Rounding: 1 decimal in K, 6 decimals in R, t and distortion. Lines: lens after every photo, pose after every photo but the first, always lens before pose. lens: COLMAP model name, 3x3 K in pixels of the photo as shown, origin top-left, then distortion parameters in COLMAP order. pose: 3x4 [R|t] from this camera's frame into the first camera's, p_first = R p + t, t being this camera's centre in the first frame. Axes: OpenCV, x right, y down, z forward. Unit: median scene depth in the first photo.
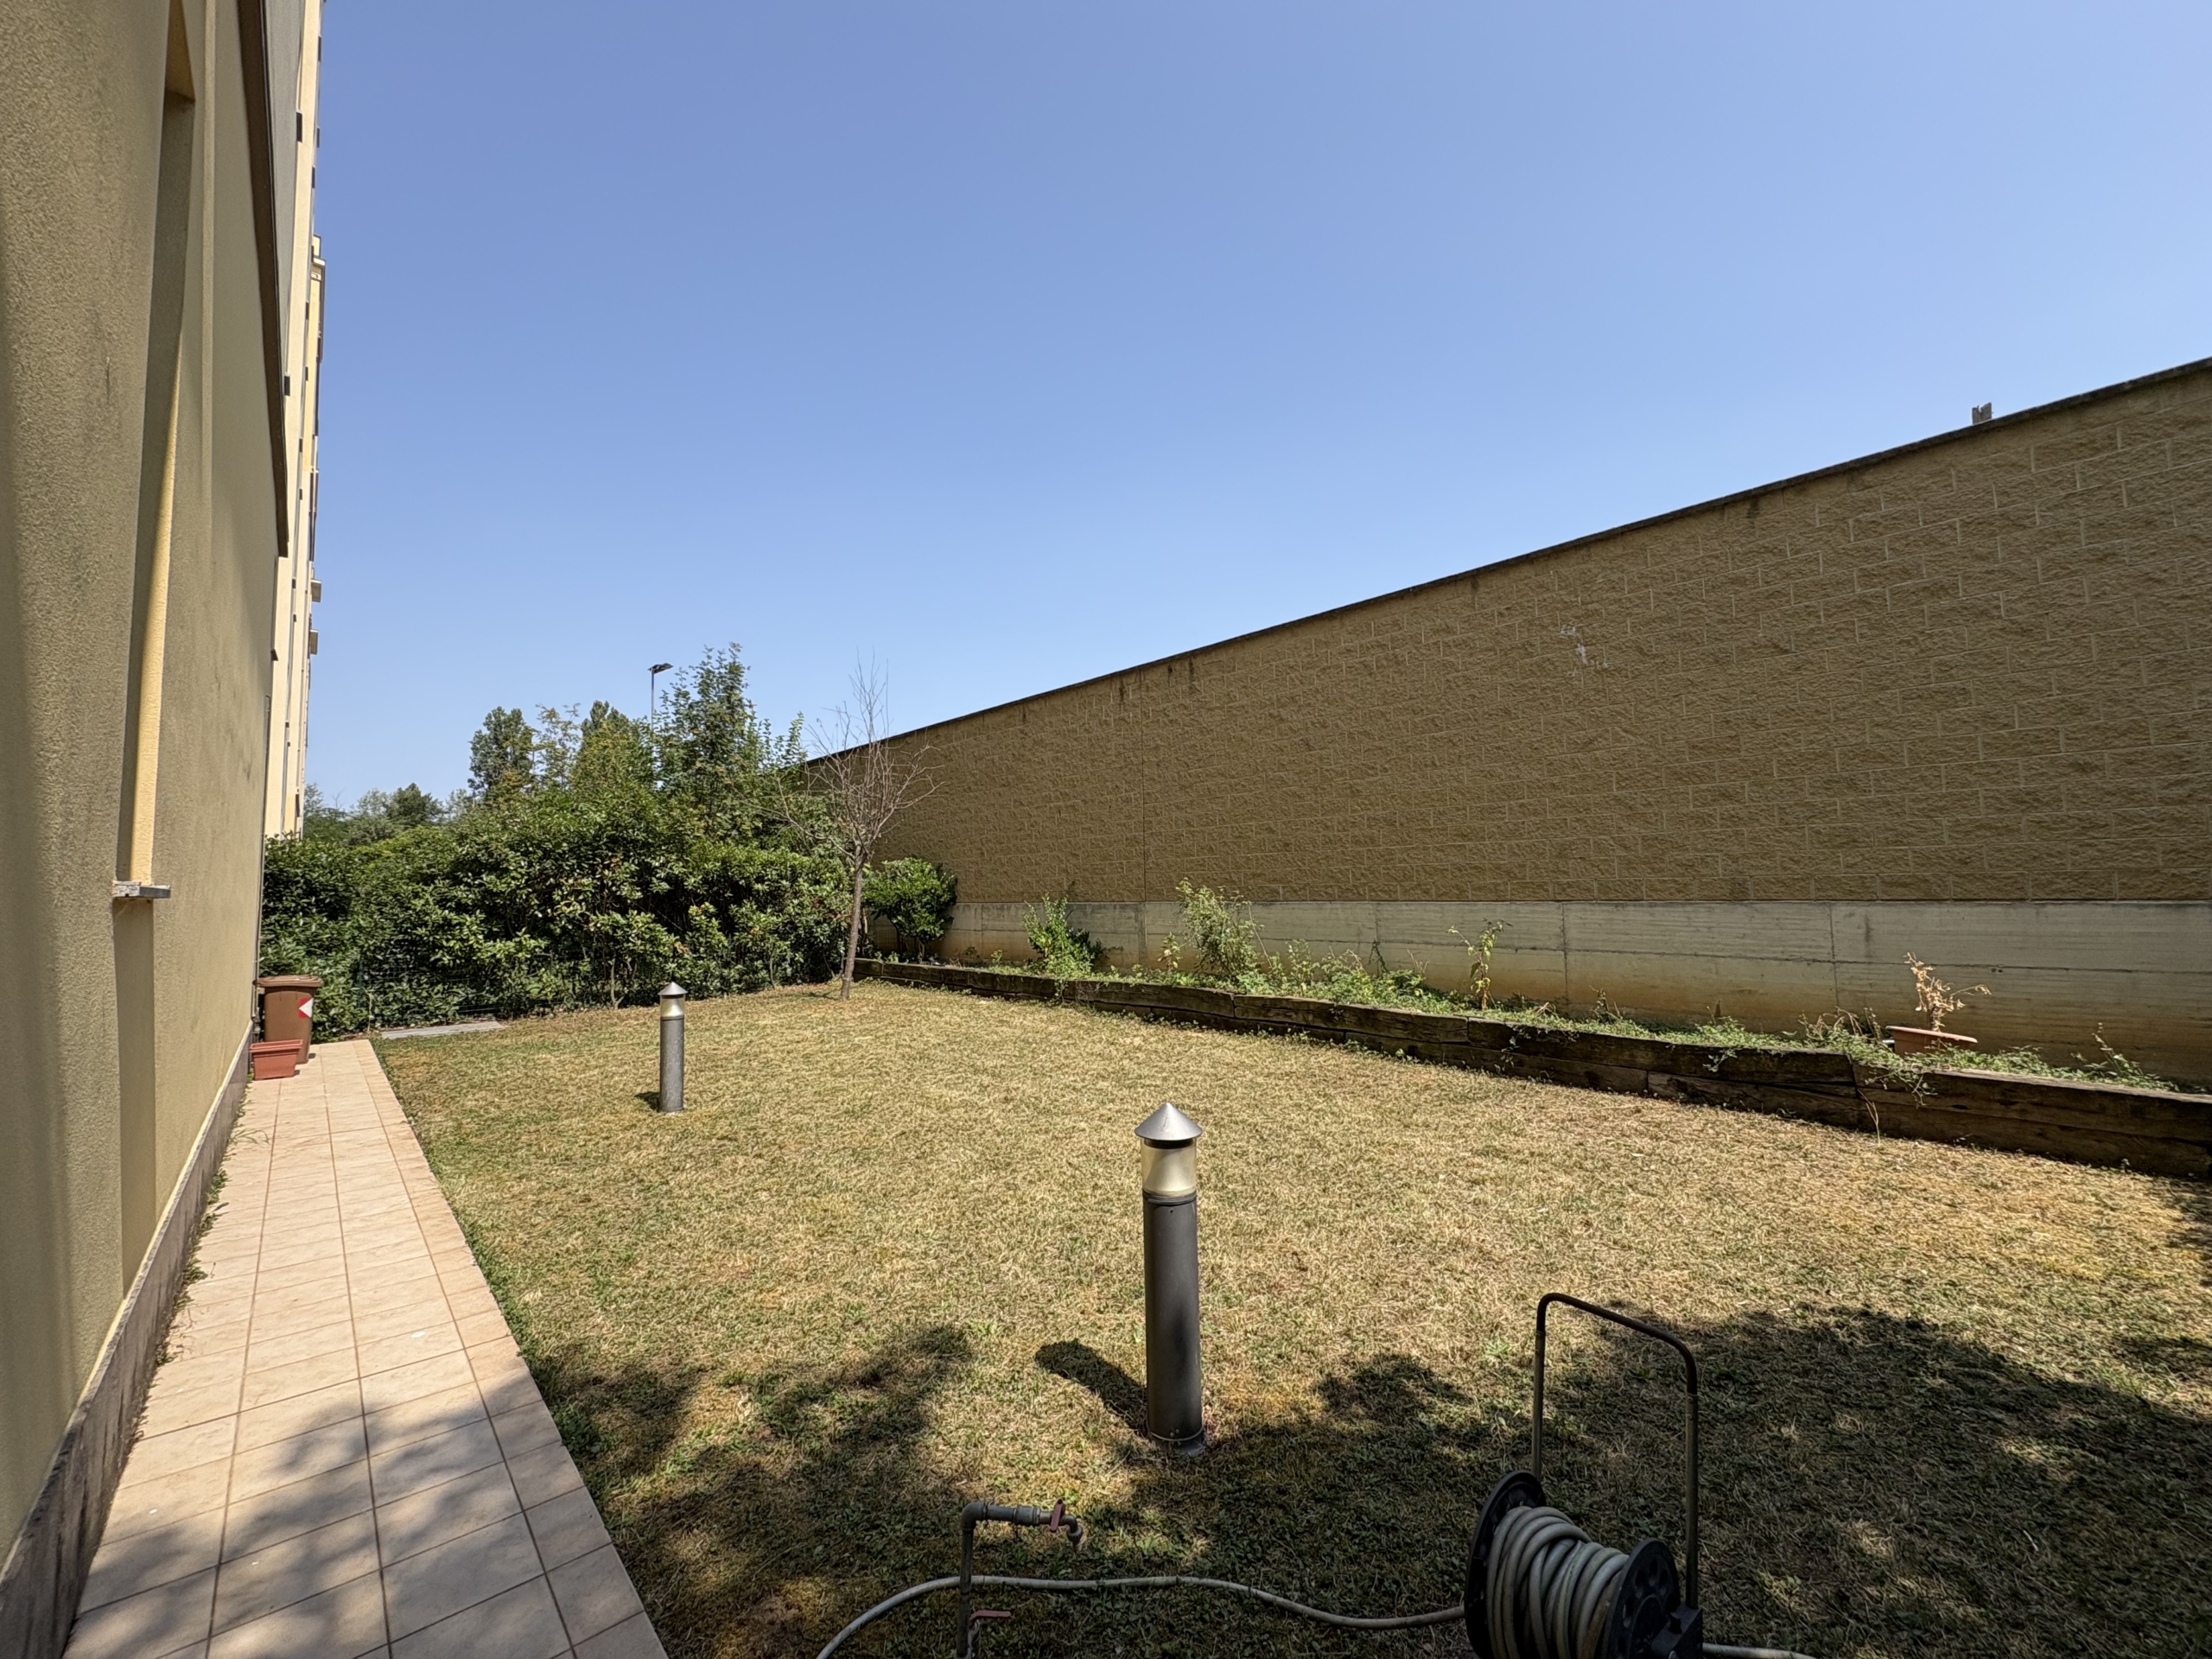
lens RADIAL K [[880.2, 0, 1106.0], [0, 880.2, 829.5], [0, 0, 1]] dist [-0.000237, 0.000584]
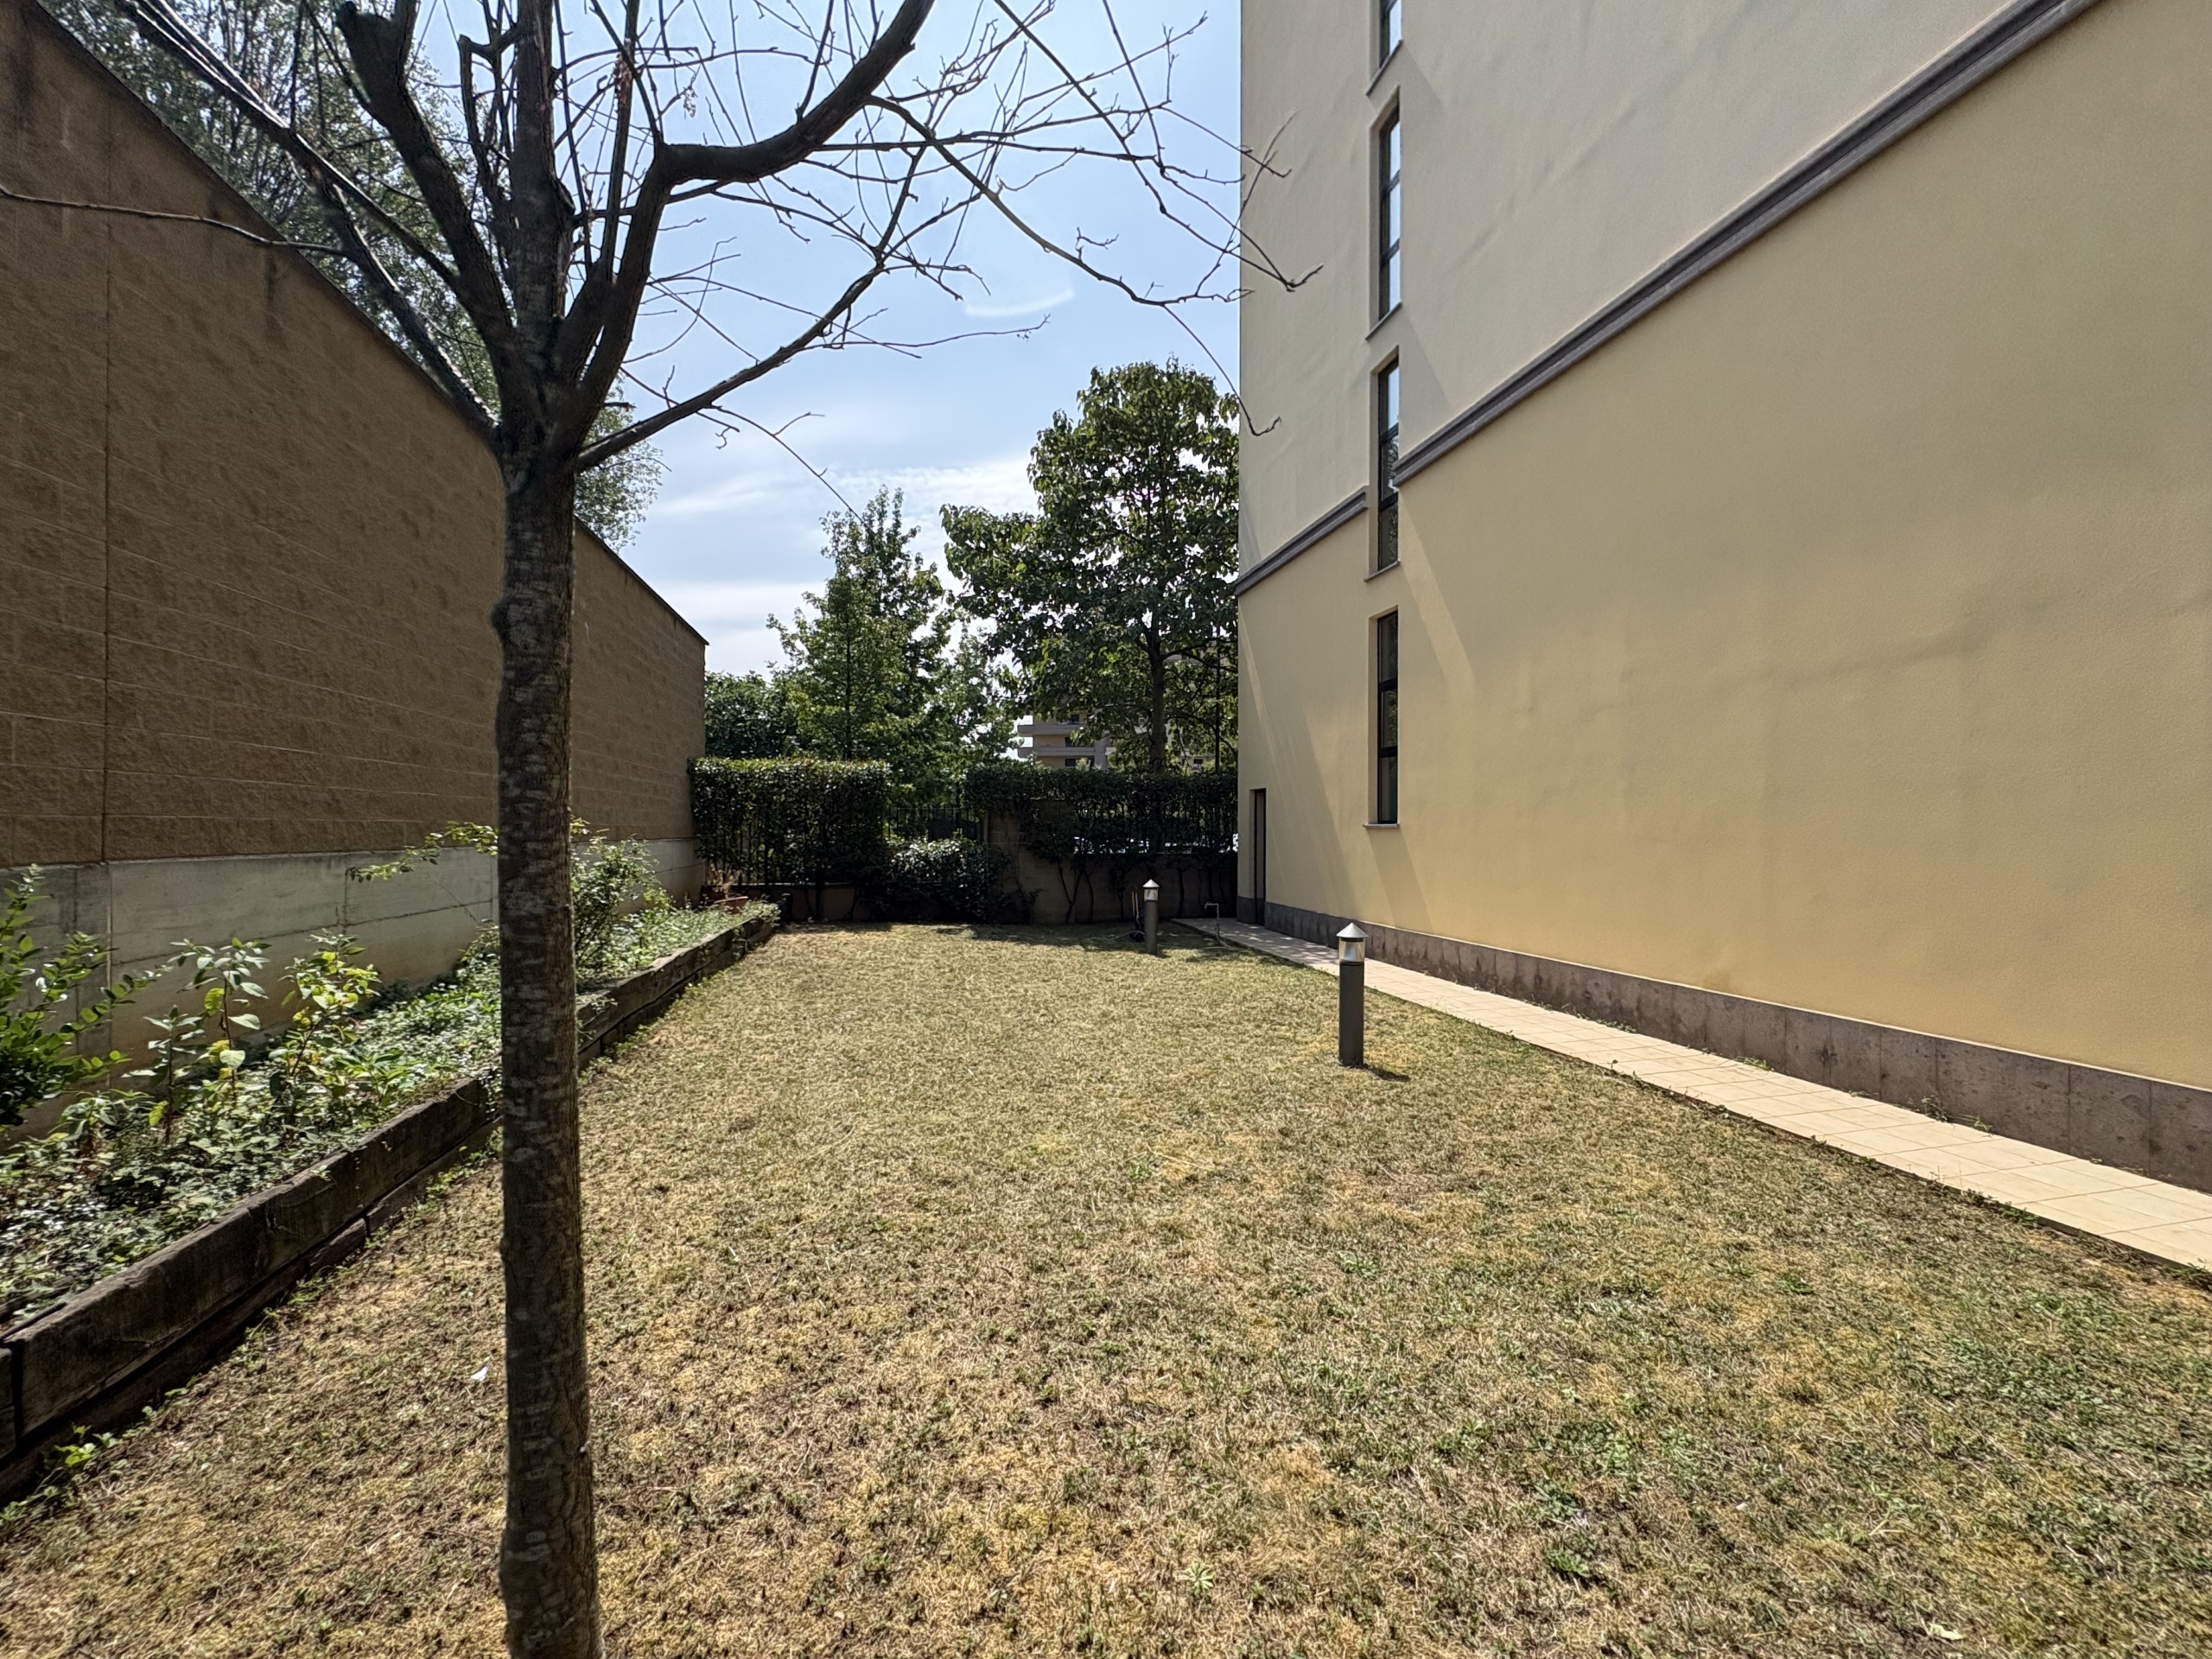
lens RADIAL K [[880.2, 0, 1106.0], [0, 880.2, 829.5], [0, 0, 1]] dist [-0.000237, 0.000584]
pose [[-0.874306, 0.018877, 0.485007, -0.524432], [-0.016604, 0.997495, -0.068755, 0.111516], [-0.485091, -0.068166, -0.871803, 1.414717]]
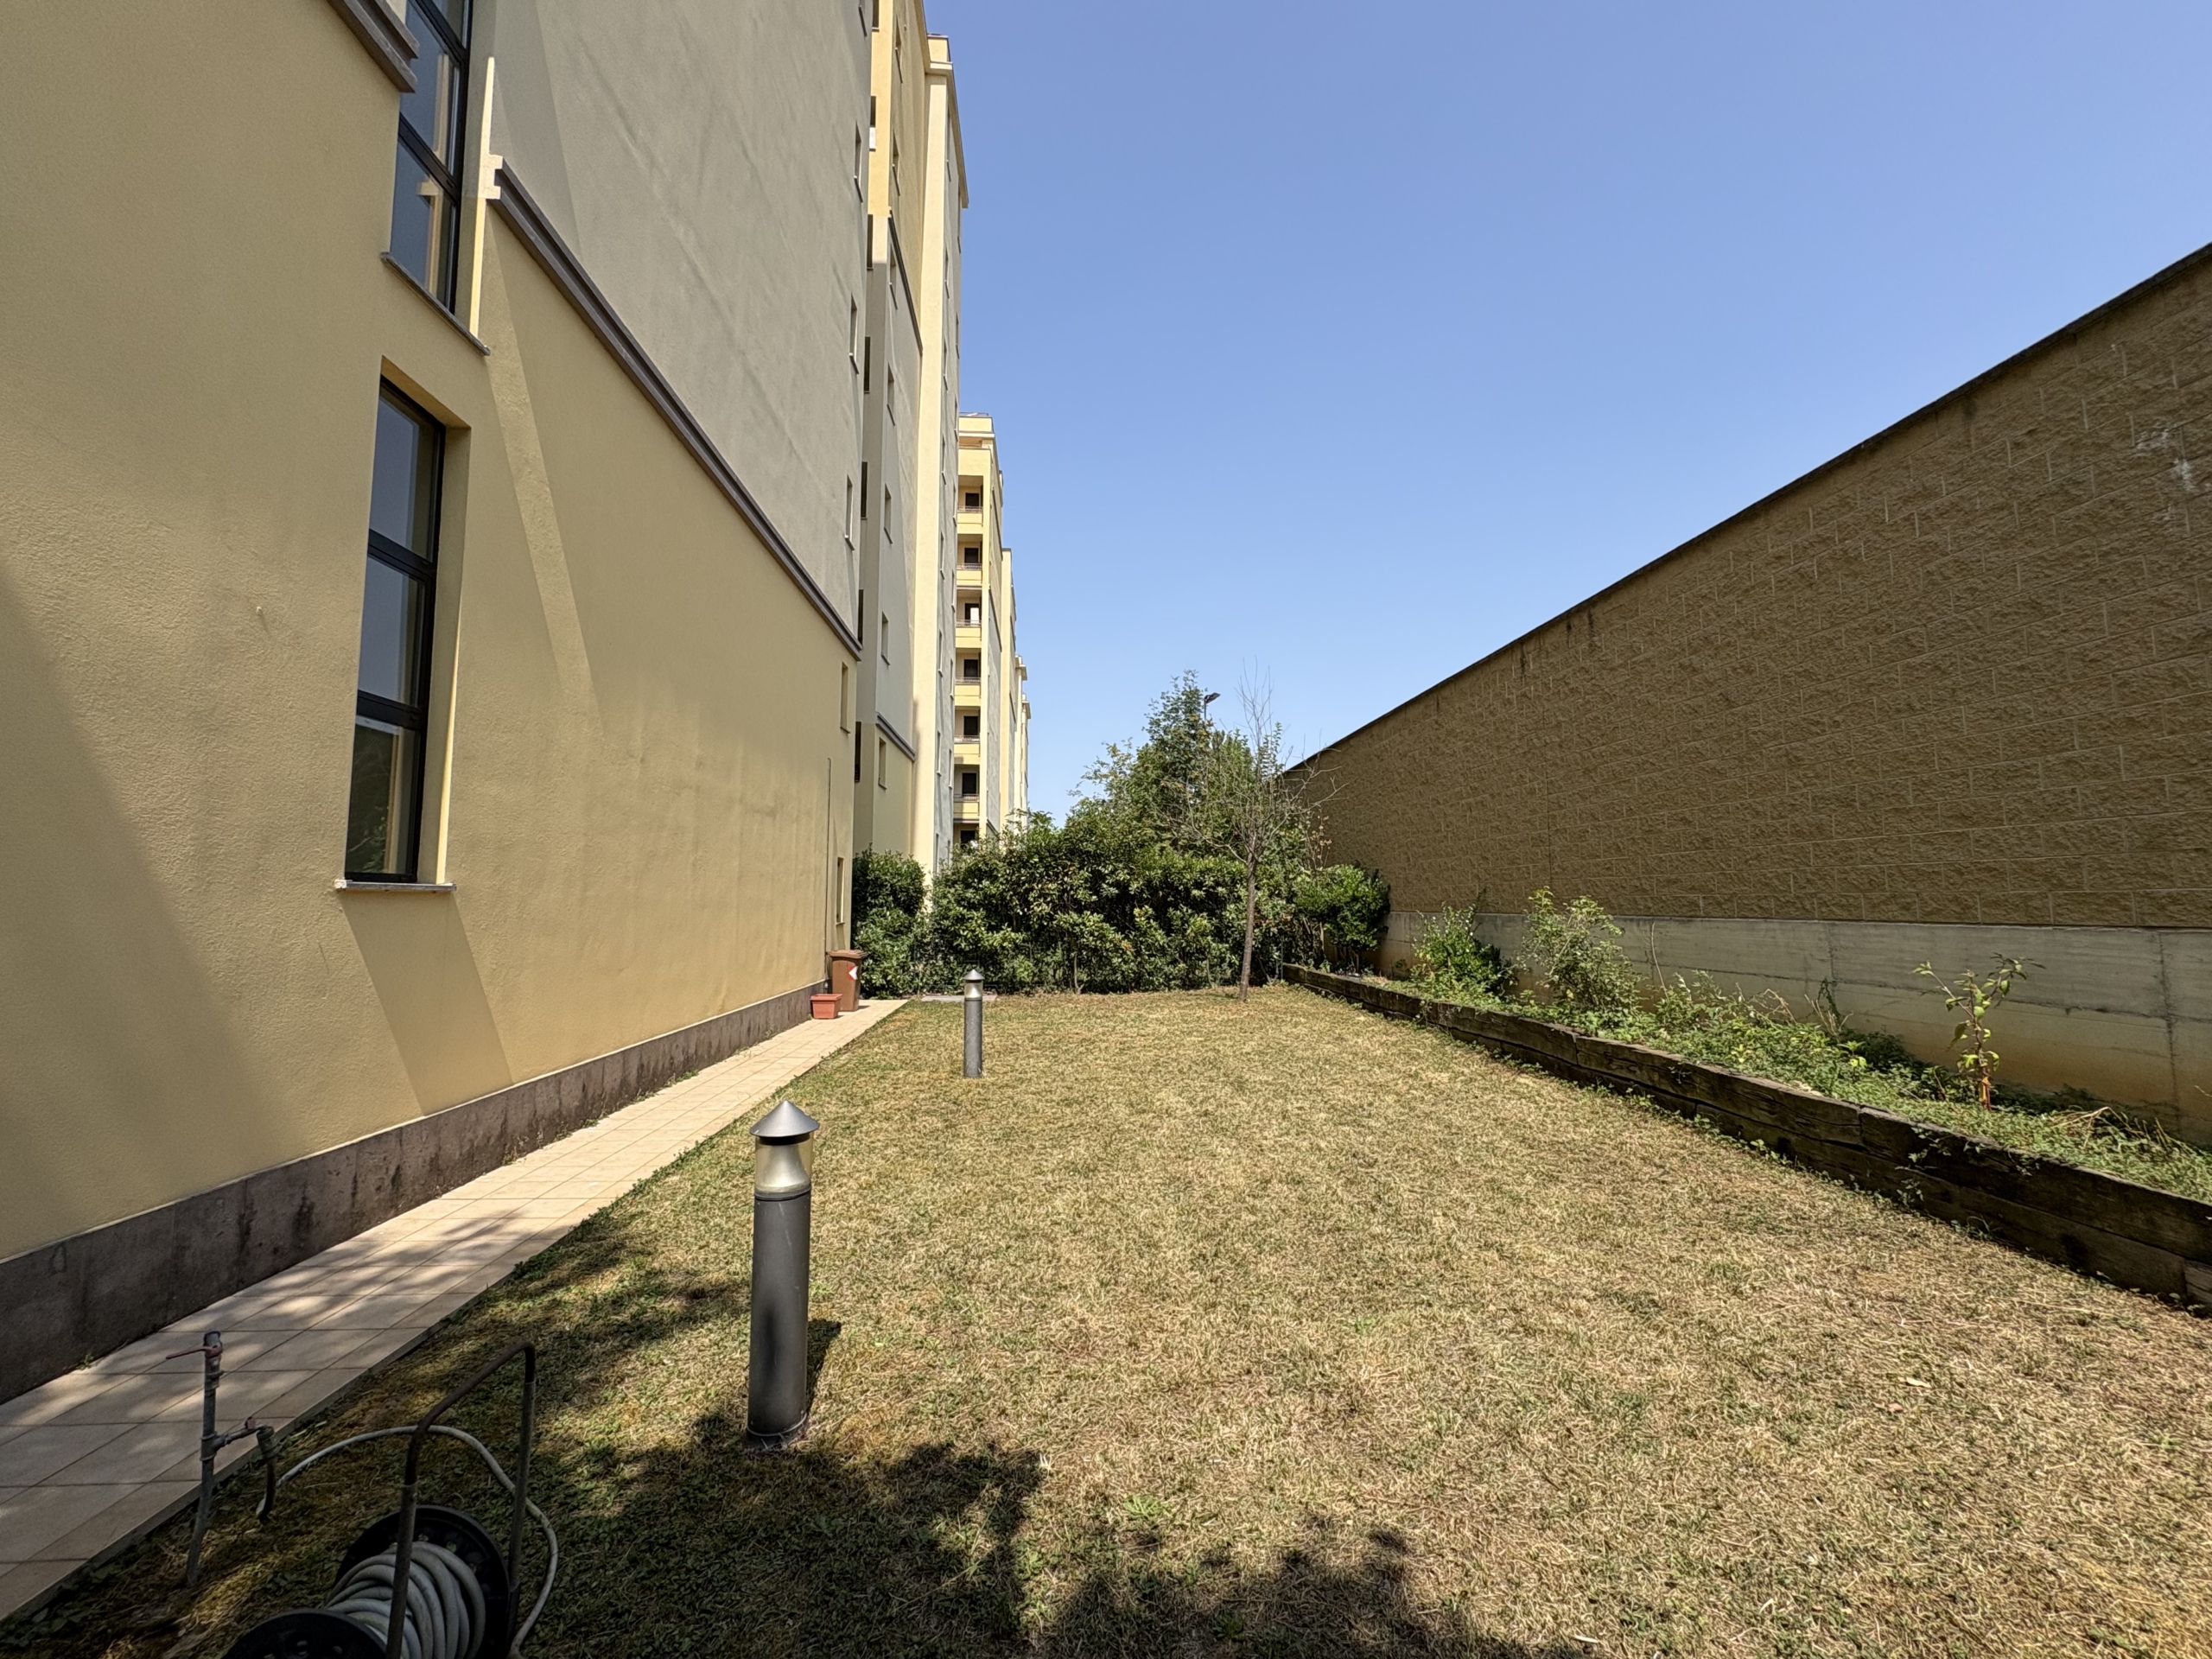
lens RADIAL K [[878.8, 0, 1102.9], [0, 878.8, 829.9], [0, 0, 1]] dist [-0.000428, 0.000306]
pose [[0.778681, -0.035403, -0.626420, 0.300752], [0.030253, 0.999364, -0.018874, 0.008329], [0.626690, -0.004254, 0.779257, 0.131743]]
